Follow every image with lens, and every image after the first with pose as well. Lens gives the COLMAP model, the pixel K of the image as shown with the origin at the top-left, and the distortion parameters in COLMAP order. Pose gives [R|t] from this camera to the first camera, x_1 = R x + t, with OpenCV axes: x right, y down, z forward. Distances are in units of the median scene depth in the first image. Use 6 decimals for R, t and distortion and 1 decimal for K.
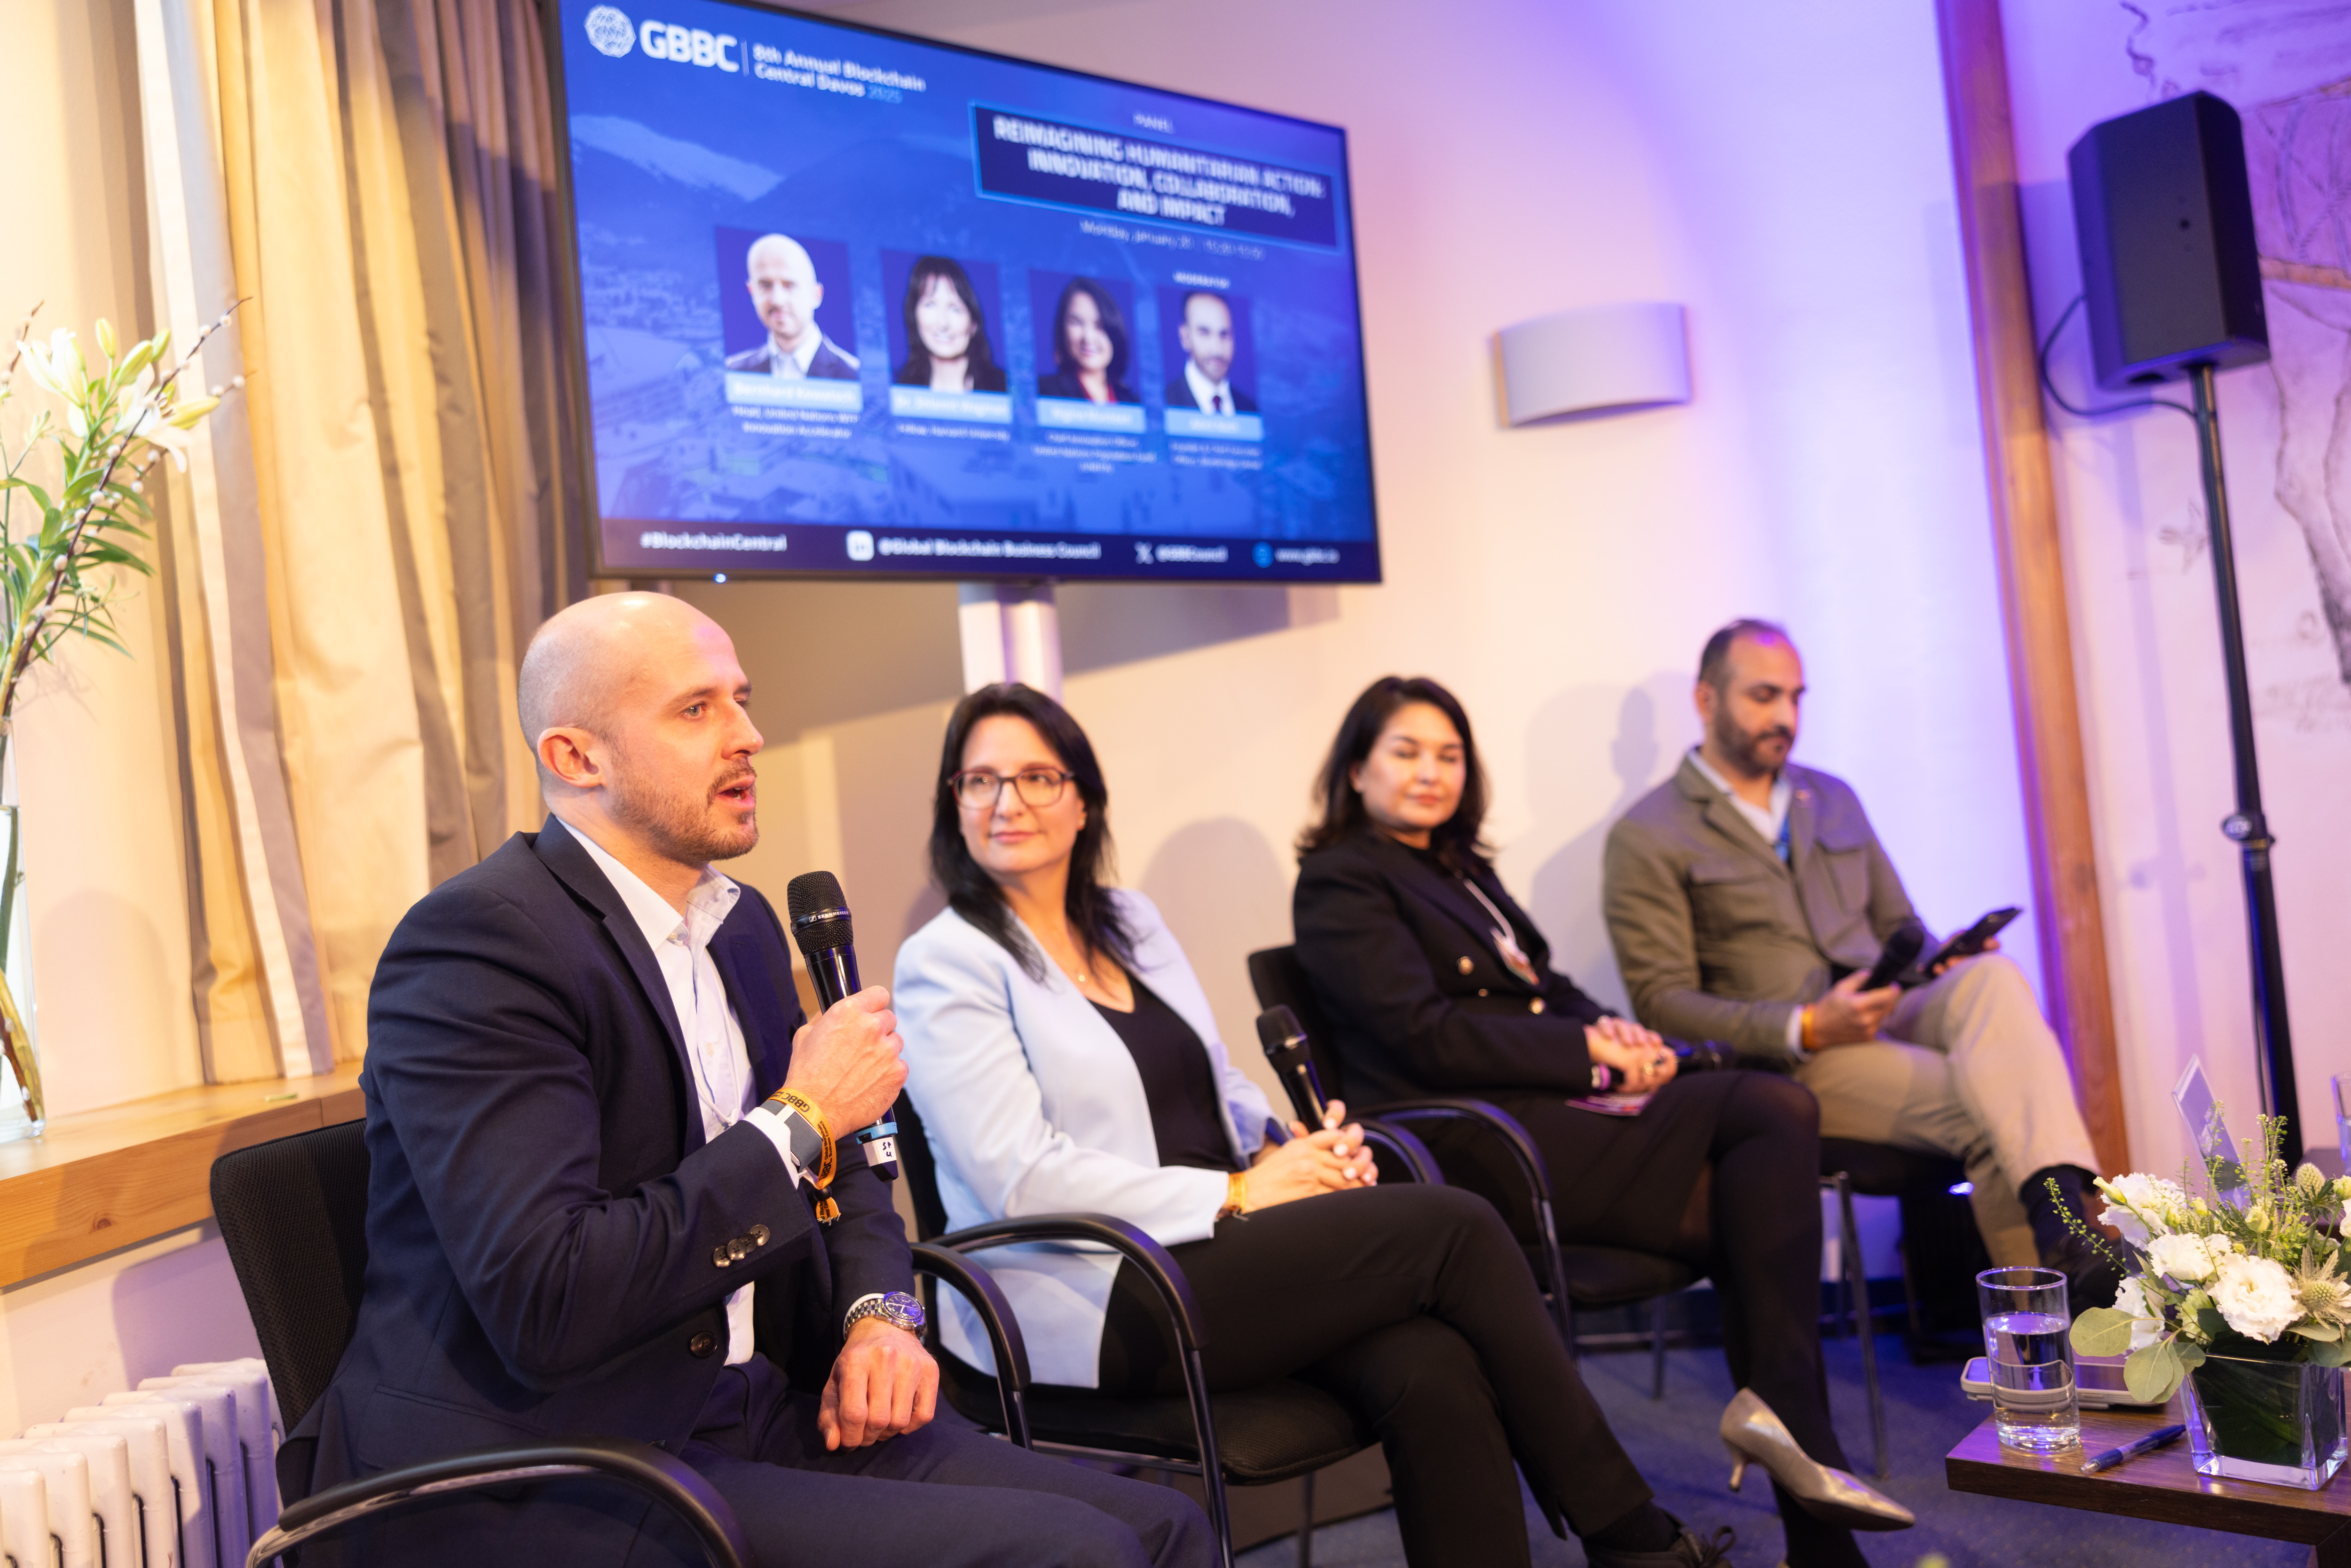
lens RADIAL K [[1895.3, 0, 1169.1], [0, 1895.3, 772.5], [0, 0, 1]] dist [0.009140, -0.010159]
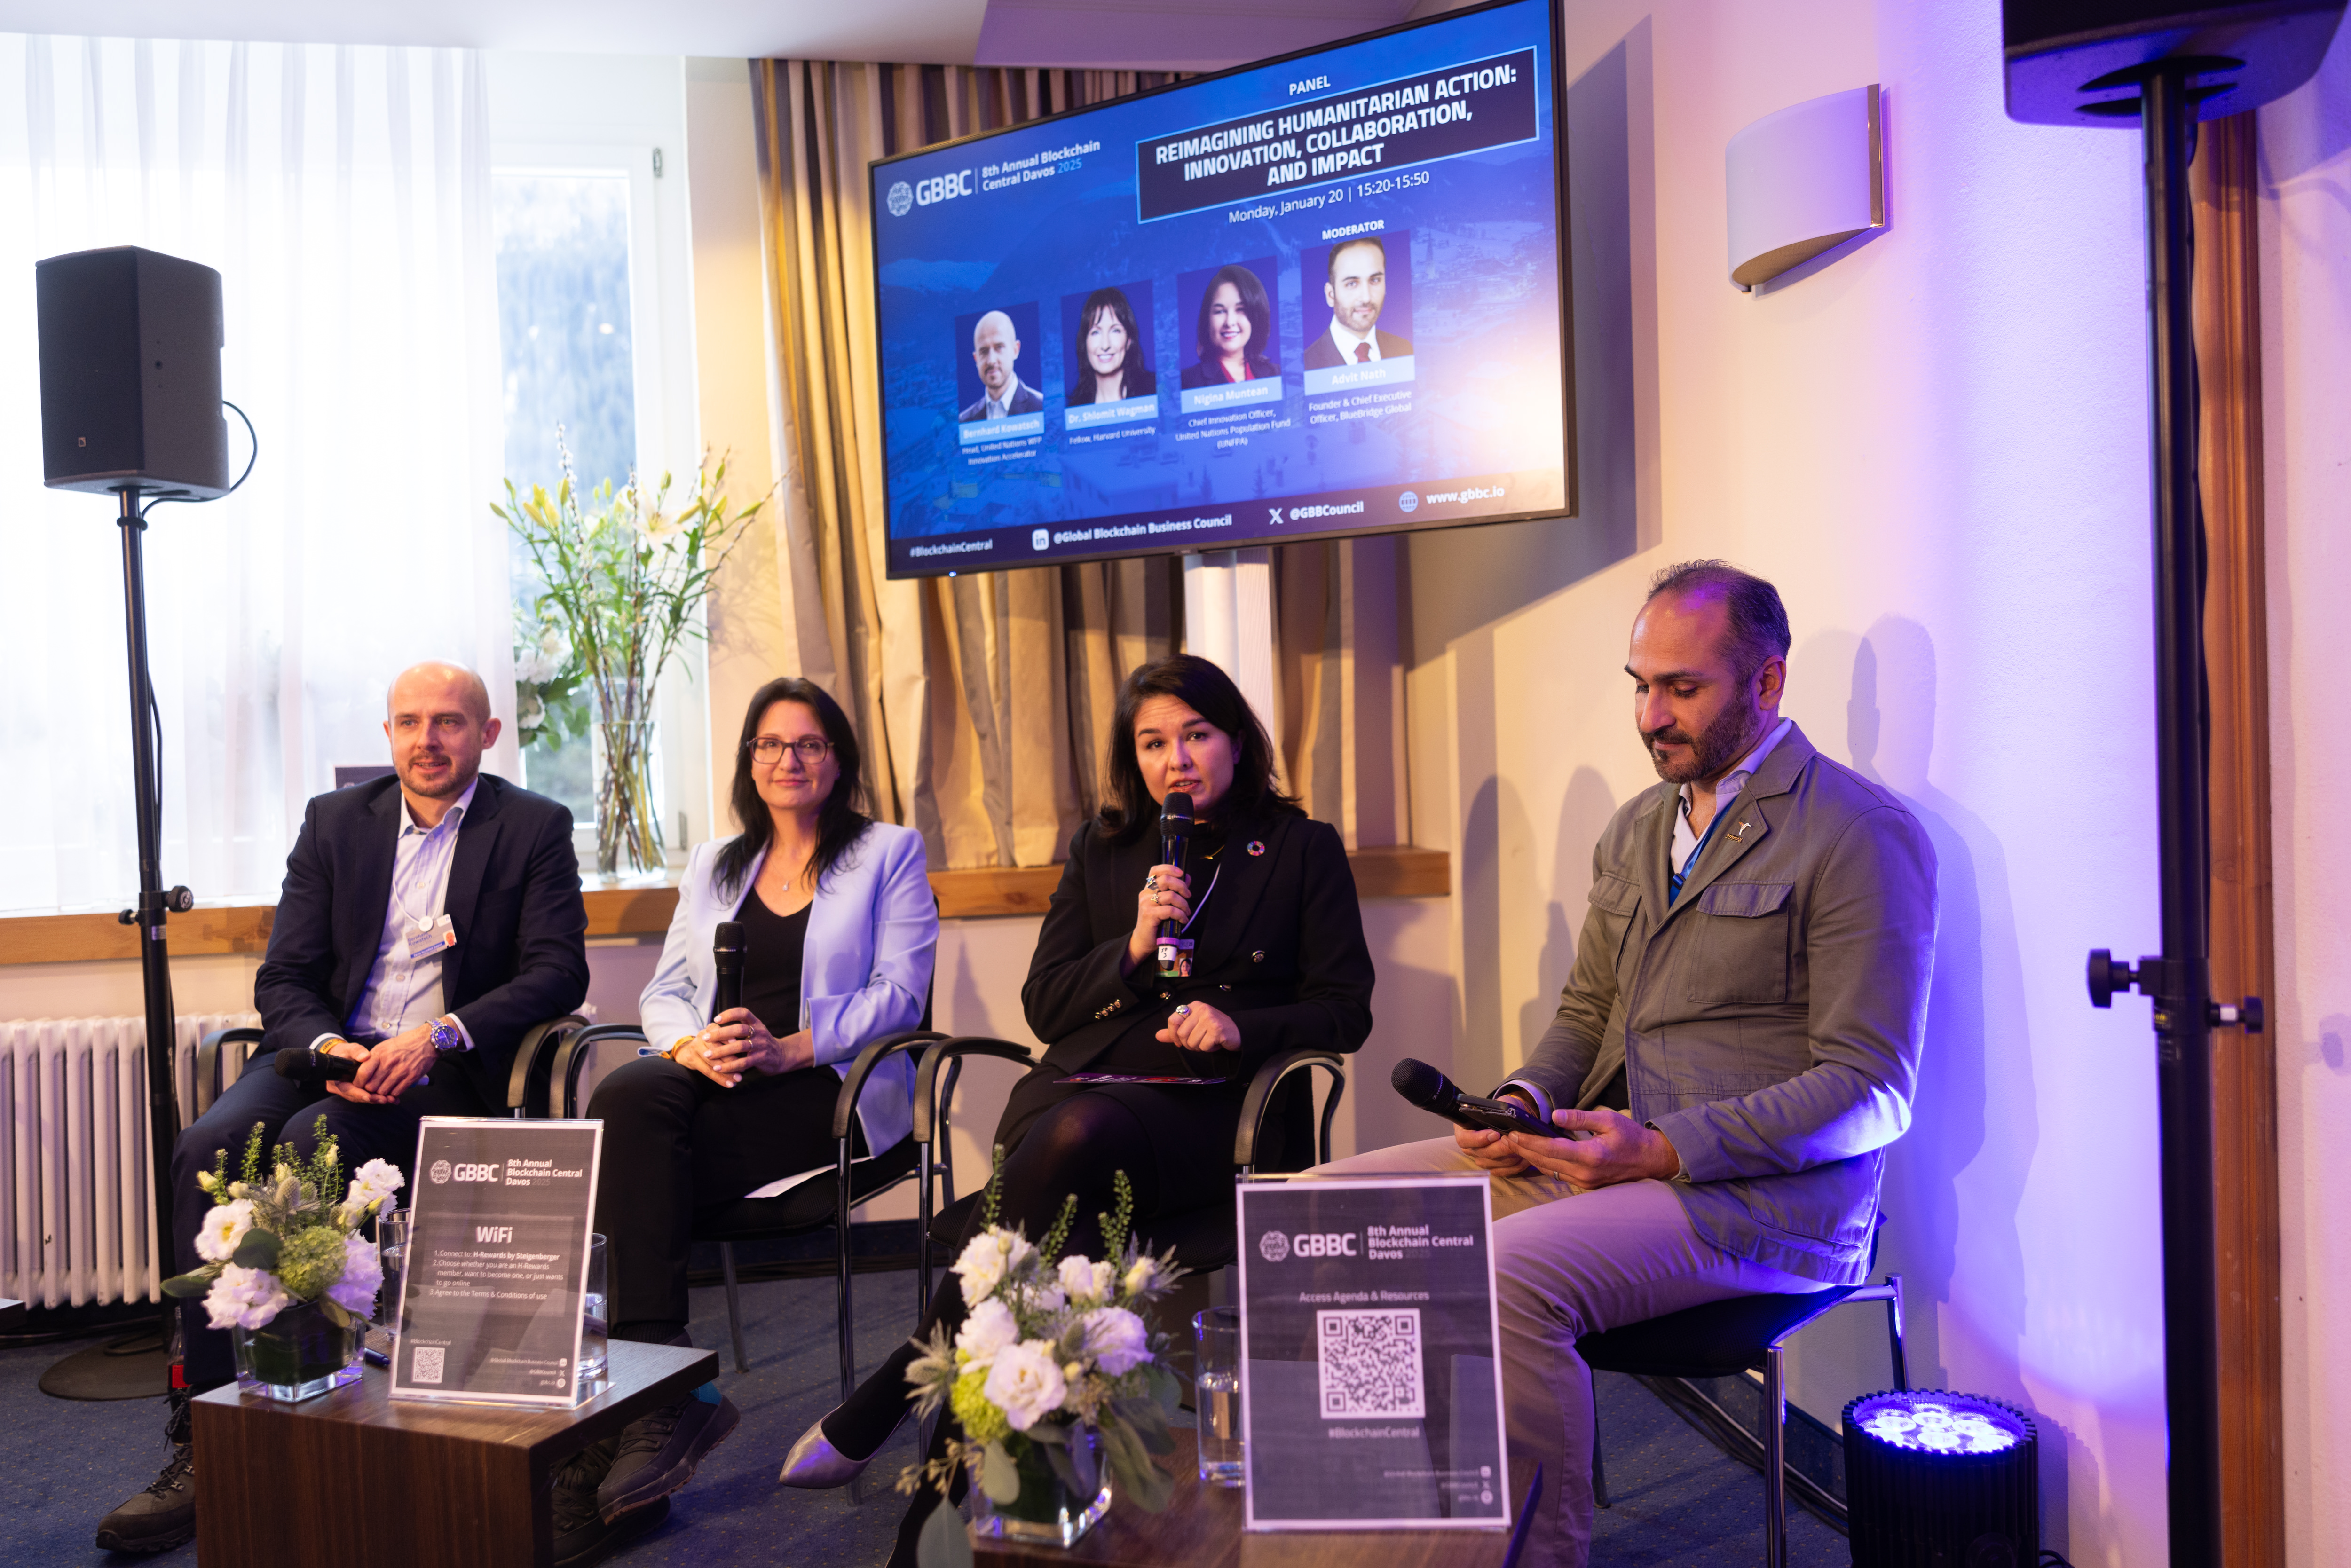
lens RADIAL K [[1854.7, 0, 1176.8], [0, 1854.7, 773.6], [0, 0, 1]] dist [0.009429, -0.005937]
pose [[0.323158, 0.099625, -0.941086, 1.044434], [0.027331, 0.993046, 0.114511, -0.100016], [0.945950, -0.062726, 0.318188, 0.651329]]
